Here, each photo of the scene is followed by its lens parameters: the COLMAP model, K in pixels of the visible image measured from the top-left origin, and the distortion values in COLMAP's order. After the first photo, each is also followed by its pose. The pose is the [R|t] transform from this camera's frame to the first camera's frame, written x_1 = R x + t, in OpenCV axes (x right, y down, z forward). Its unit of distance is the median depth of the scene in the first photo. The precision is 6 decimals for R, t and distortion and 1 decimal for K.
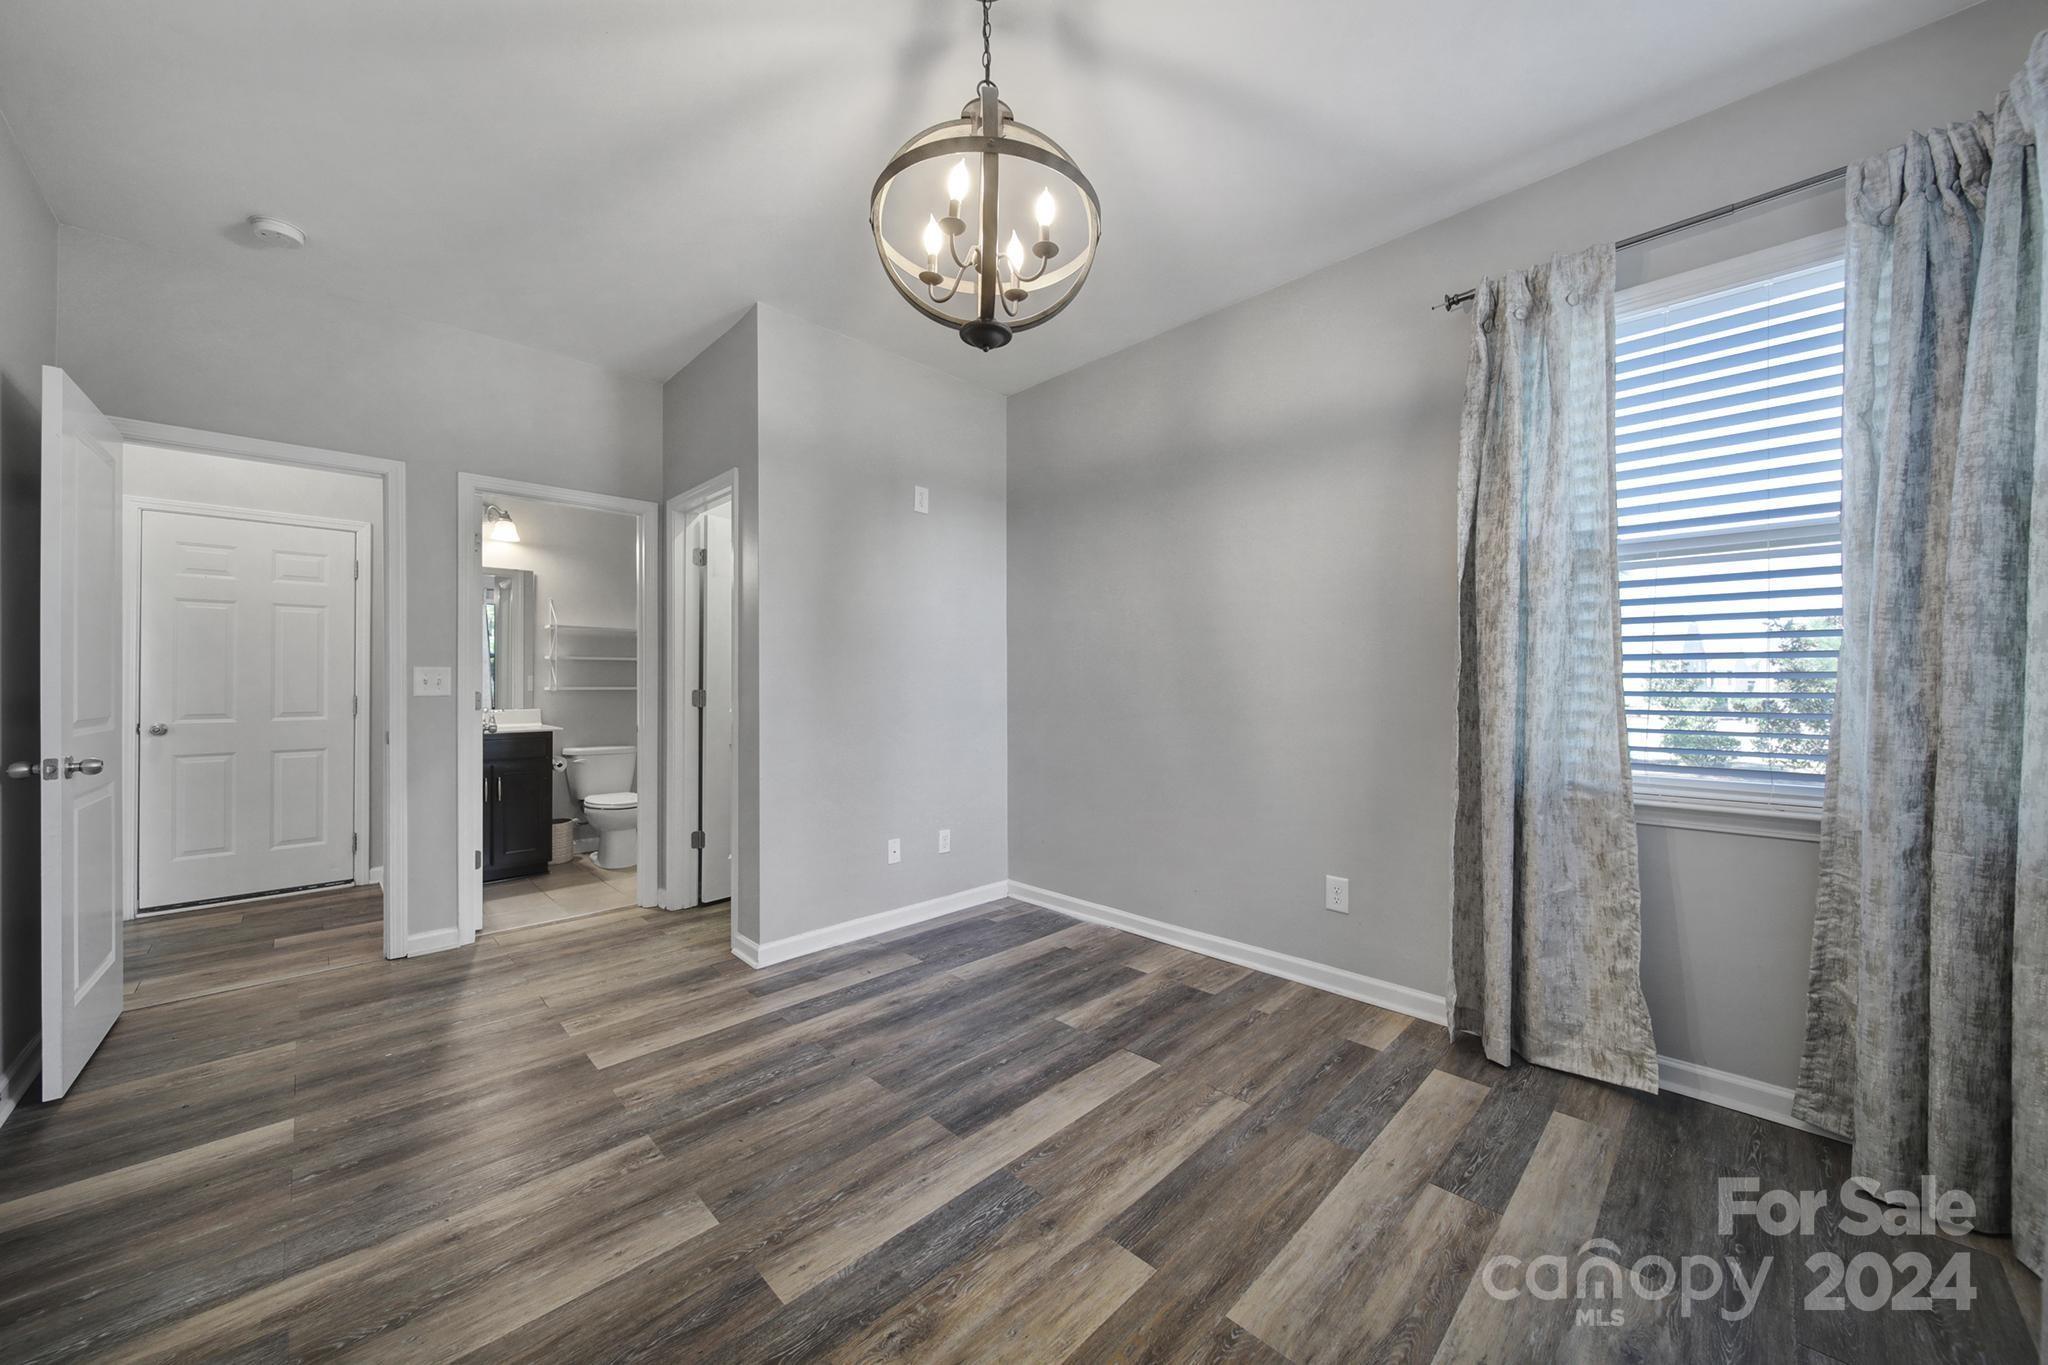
lens RADIAL K [[723.2, 0, 1026.8], [0, 723.2, 674.6], [0, 0, 1]] dist [0.001546, -0.001805]
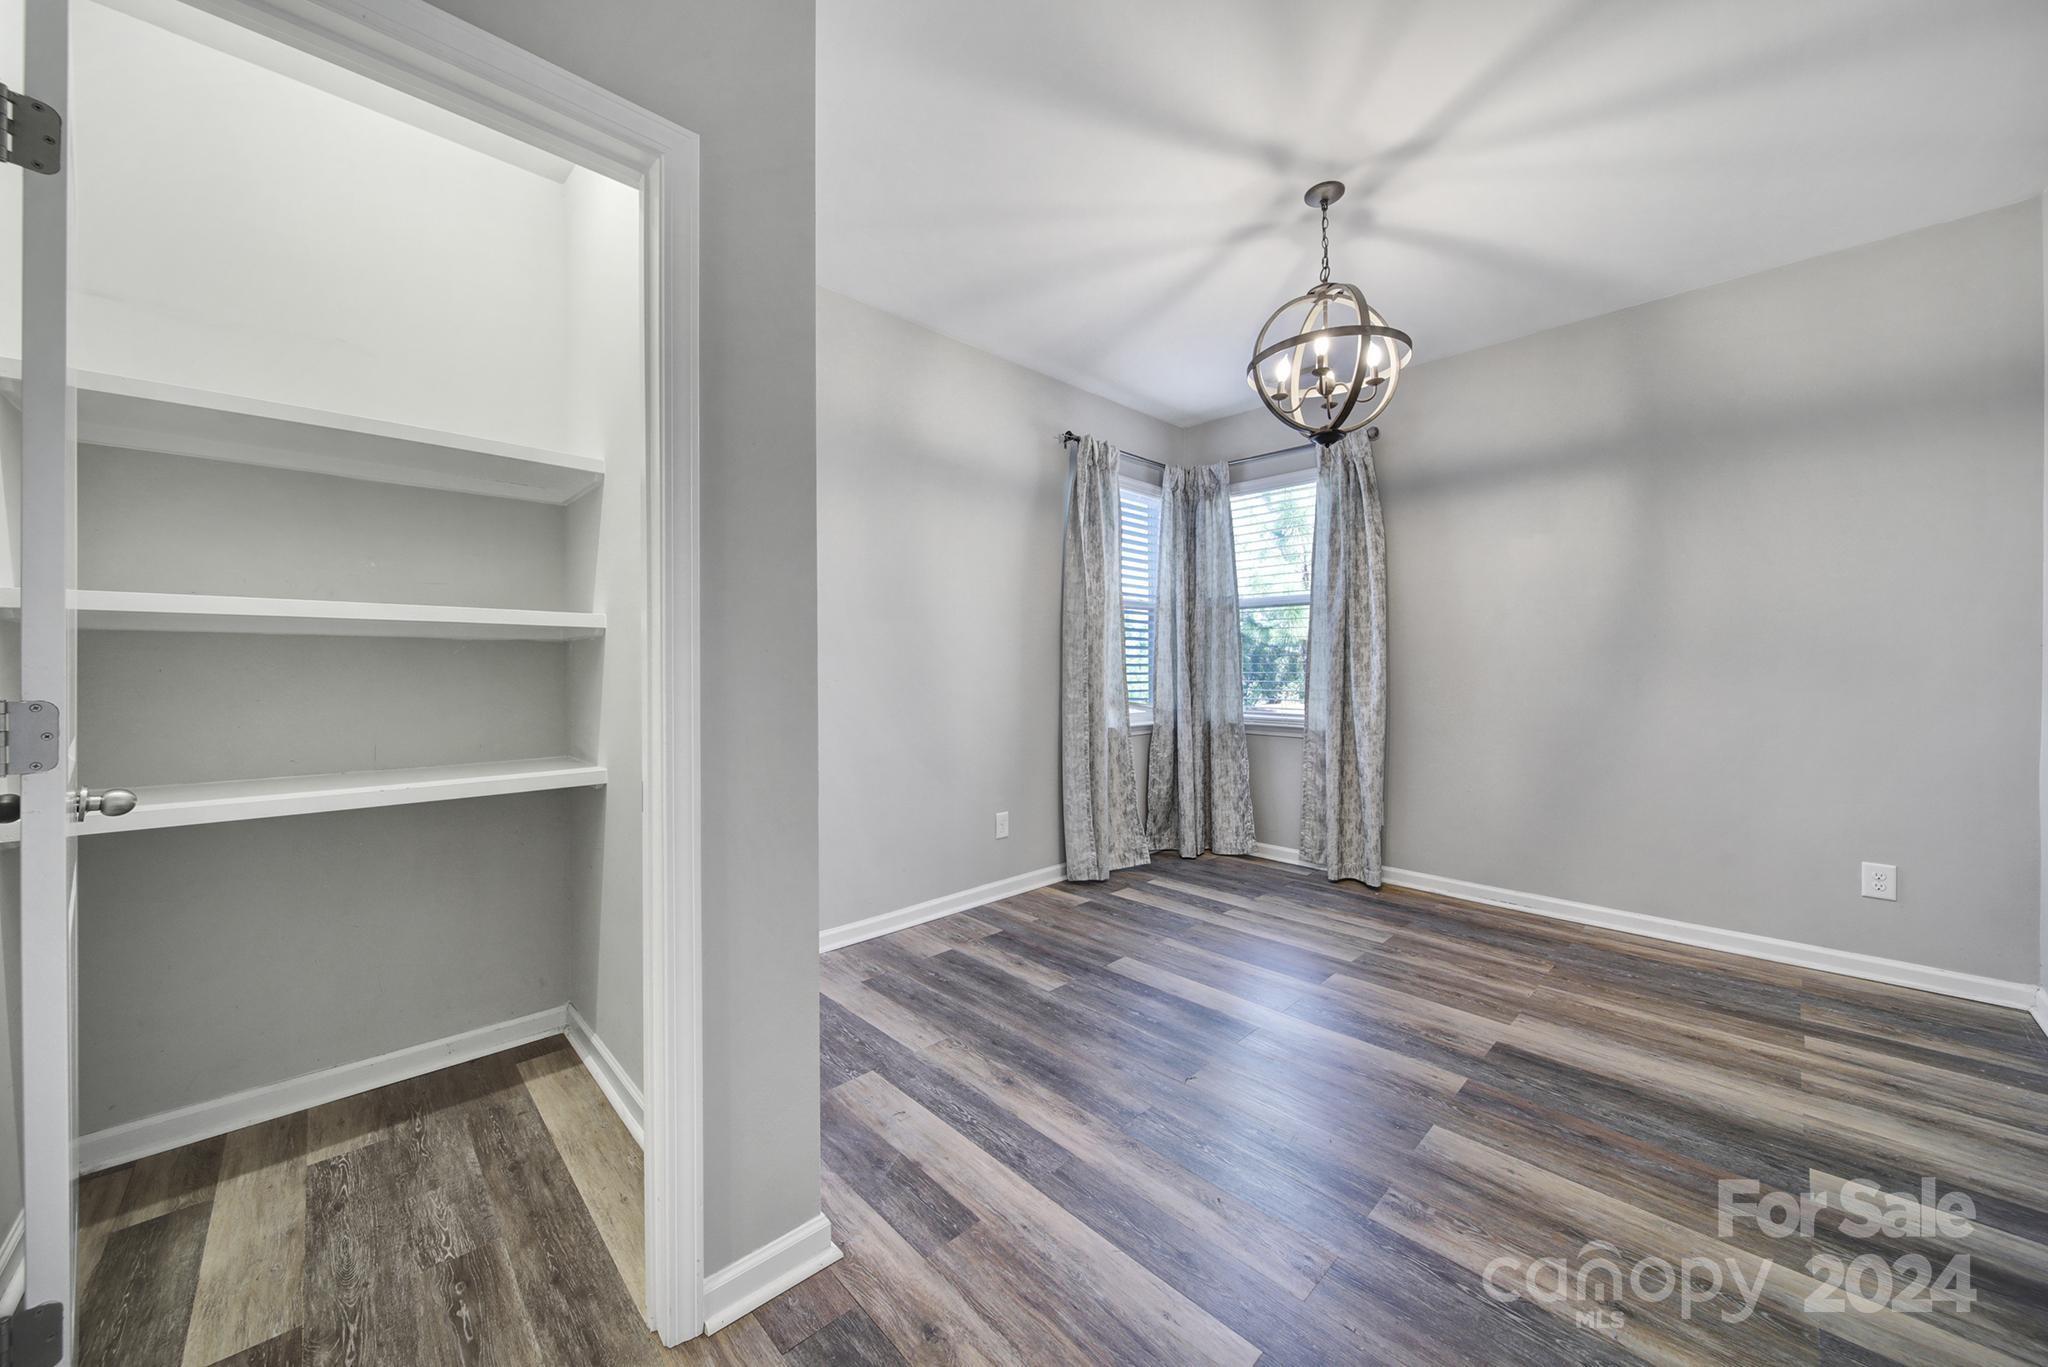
lens RADIAL K [[740.2, 0, 990.1], [0, 740.2, 670.1], [0, 0, 1]] dist [0.000189, -0.000060]
pose [[0.039552, -0.002675, 0.999214, -1.088394], [-0.005246, 0.999982, 0.002884, 0.009531], [-0.999204, -0.005356, 0.039537, 1.100755]]
